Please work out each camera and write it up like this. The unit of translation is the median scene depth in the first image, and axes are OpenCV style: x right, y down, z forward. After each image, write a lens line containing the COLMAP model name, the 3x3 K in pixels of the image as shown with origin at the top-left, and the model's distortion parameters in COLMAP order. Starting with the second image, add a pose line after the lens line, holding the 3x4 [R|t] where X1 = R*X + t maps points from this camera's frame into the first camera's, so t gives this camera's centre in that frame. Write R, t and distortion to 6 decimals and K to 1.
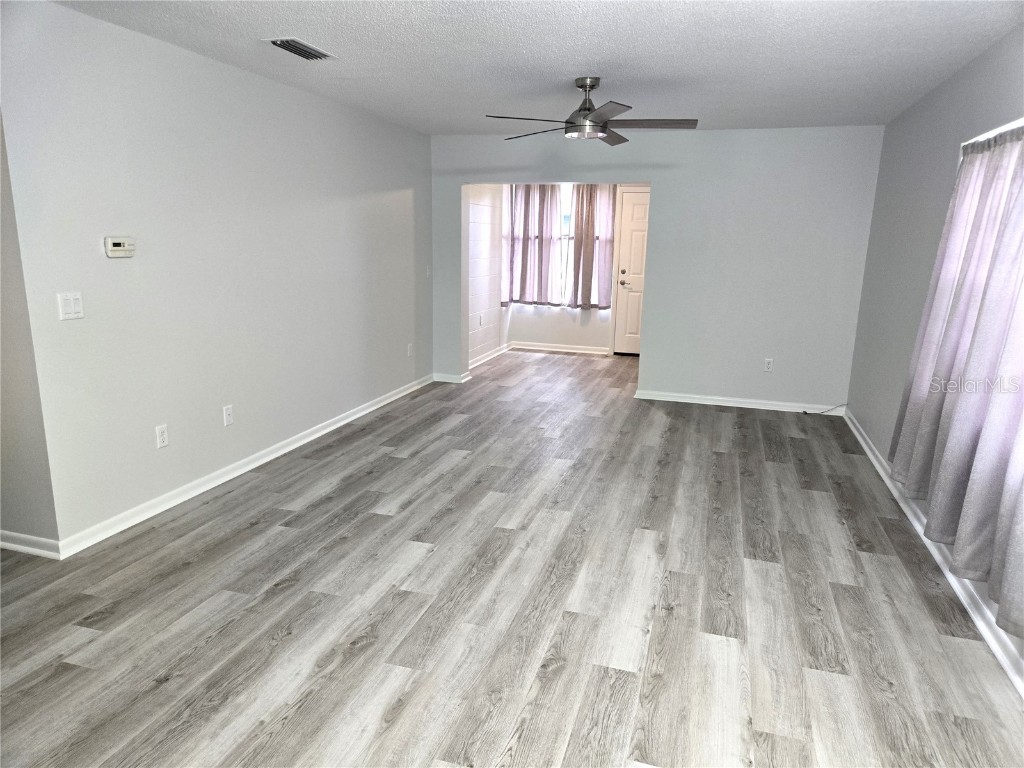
lens RADIAL K [[686.6, 0, 516.9], [0, 686.6, 386.2], [0, 0, 1]] dist [0.069730, -0.072842]
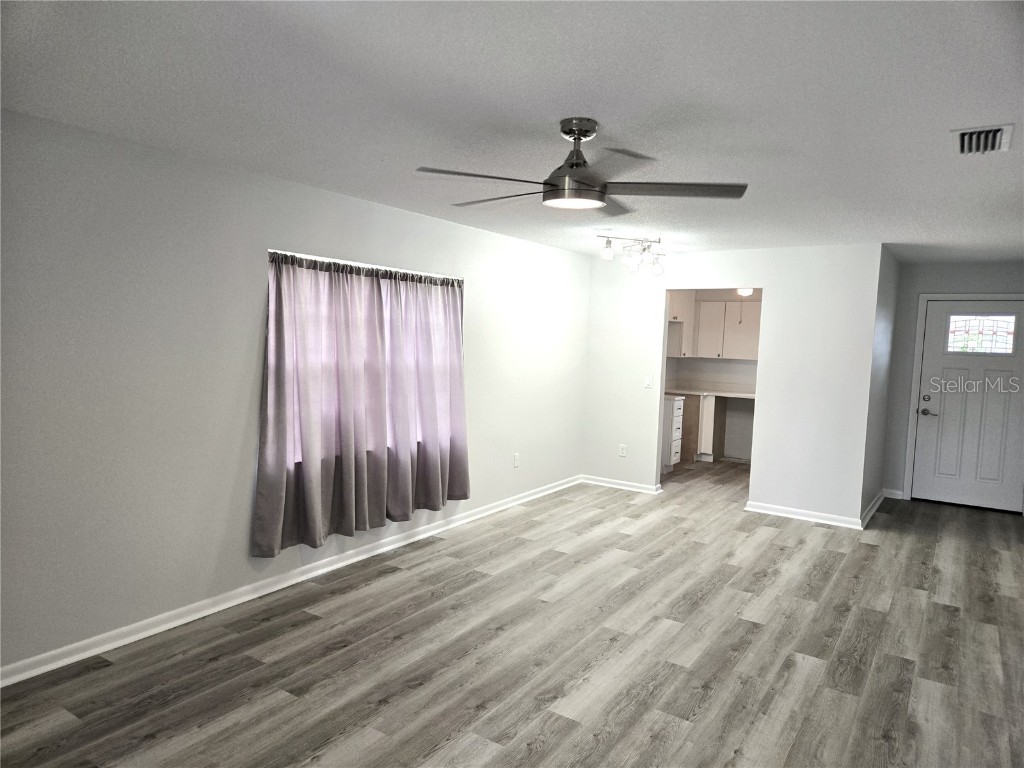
lens RADIAL K [[686.6, 0, 516.9], [0, 686.6, 386.2], [0, 0, 1]] dist [0.069730, -0.072842]
pose [[-0.960825, -0.073182, 0.267320, -0.043808], [0.005776, 0.959013, 0.283302, -0.443538], [-0.277096, 0.273748, -0.921021, 1.943392]]
